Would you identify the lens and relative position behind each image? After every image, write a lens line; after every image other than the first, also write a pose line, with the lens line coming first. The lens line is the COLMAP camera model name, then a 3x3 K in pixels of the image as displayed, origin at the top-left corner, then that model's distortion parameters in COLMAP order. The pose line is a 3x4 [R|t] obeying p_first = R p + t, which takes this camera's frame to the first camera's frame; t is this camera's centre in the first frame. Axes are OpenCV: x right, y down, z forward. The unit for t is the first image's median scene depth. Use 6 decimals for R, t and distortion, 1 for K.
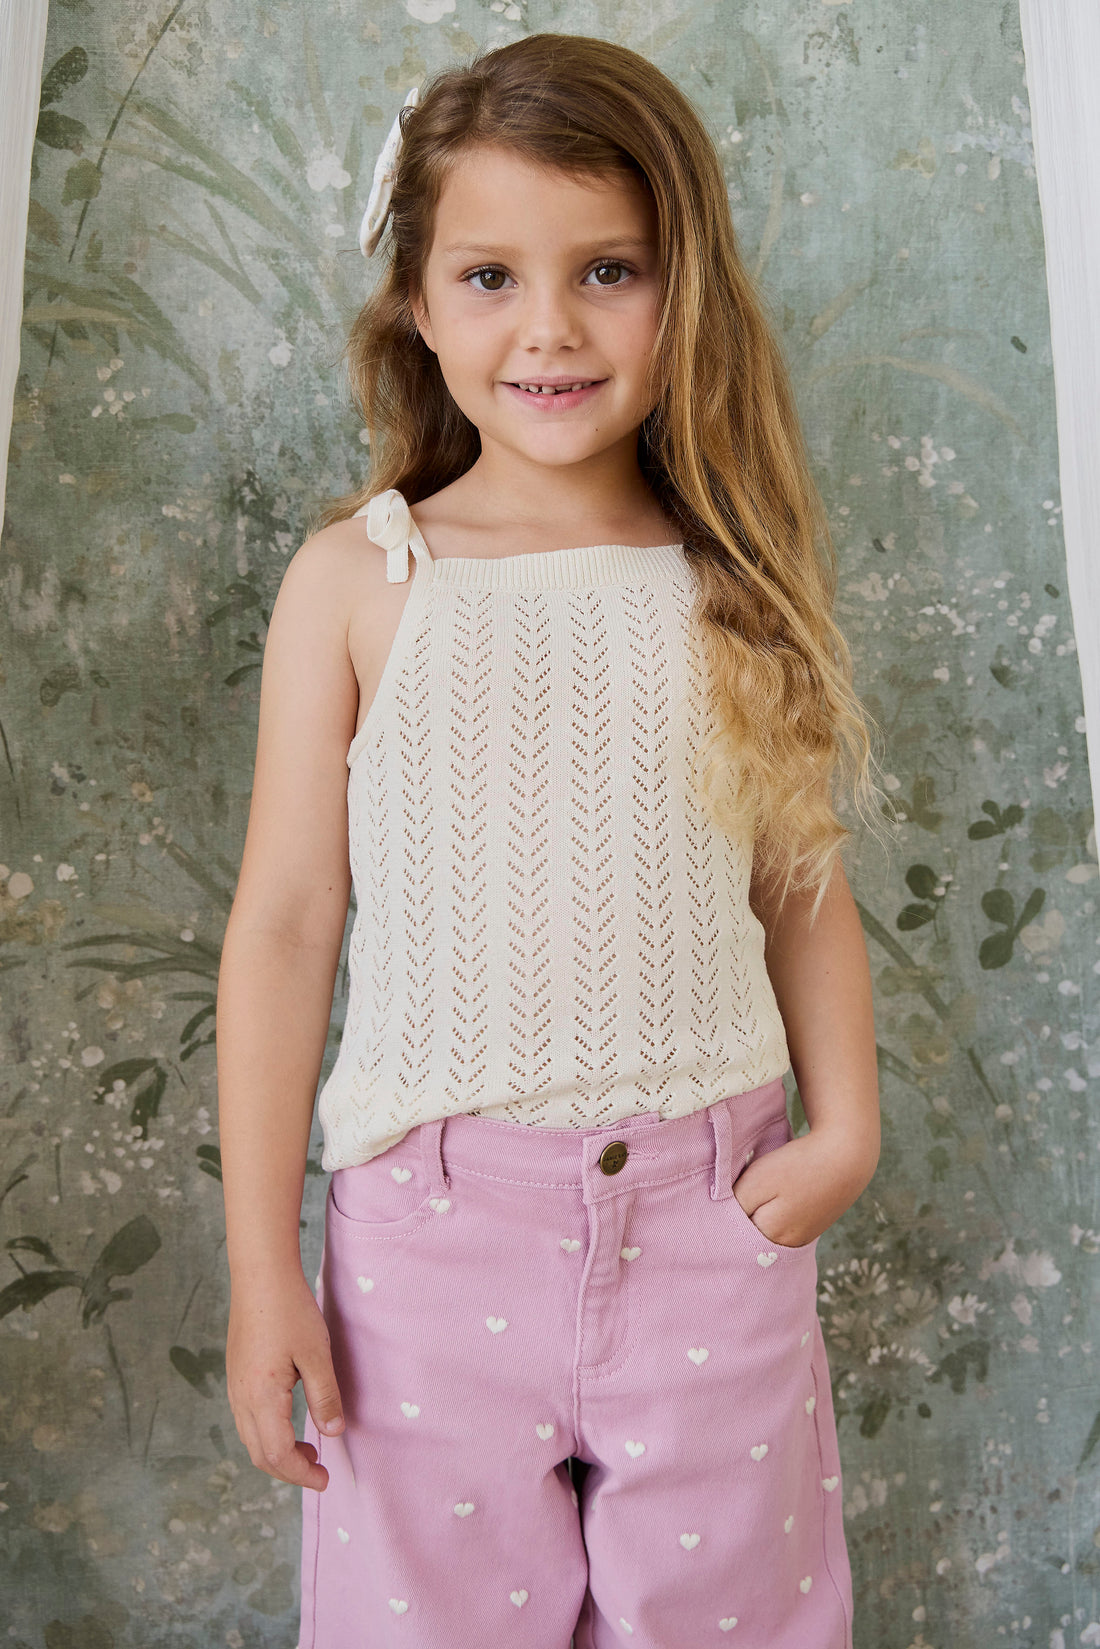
lens RADIAL K [[2075.5, 0, 548.7], [0, 2075.5, 859.9], [0, 0, 1]] dist [-0.037183, 0.031698]
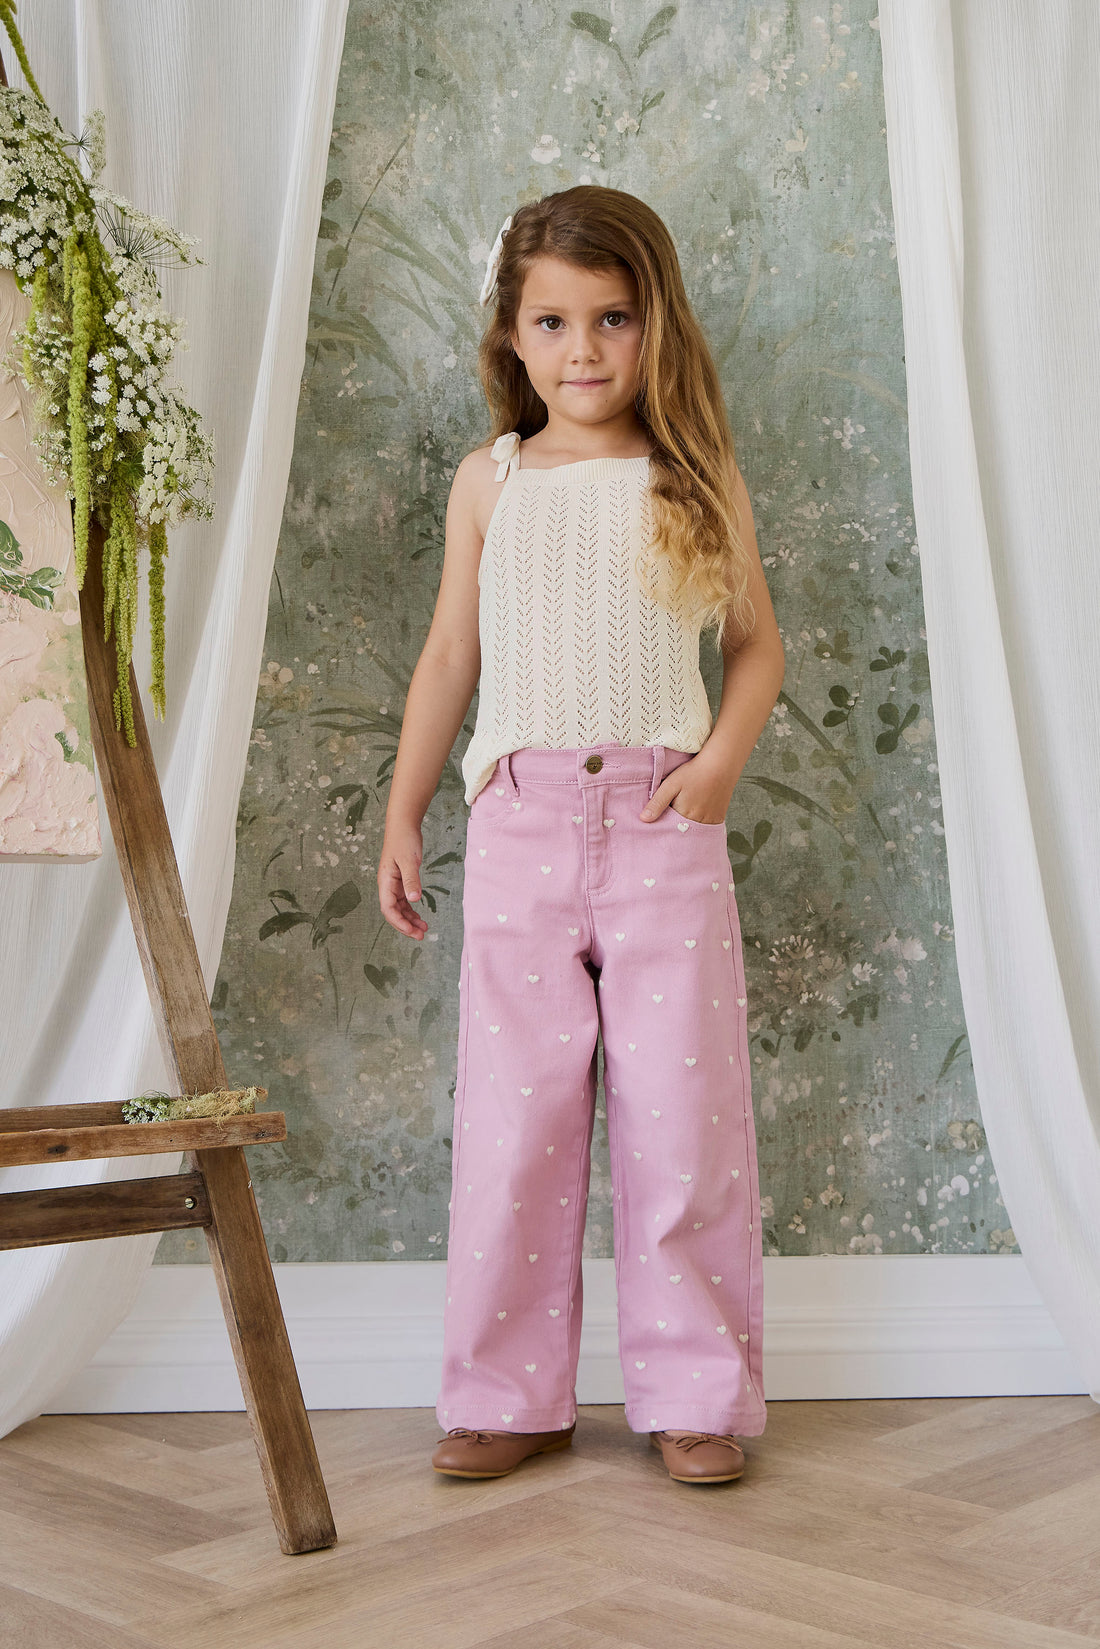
lens RADIAL K [[2075.5, 0, 548.7], [0, 2075.5, 859.9], [0, 0, 1]] dist [-0.037183, 0.031698]
pose [[0.996998, 0.029077, -0.071766, 0.078635], [-0.029894, 0.999500, -0.010340, 0.166792], [0.071429, 0.012454, 0.997368, -0.633455]]
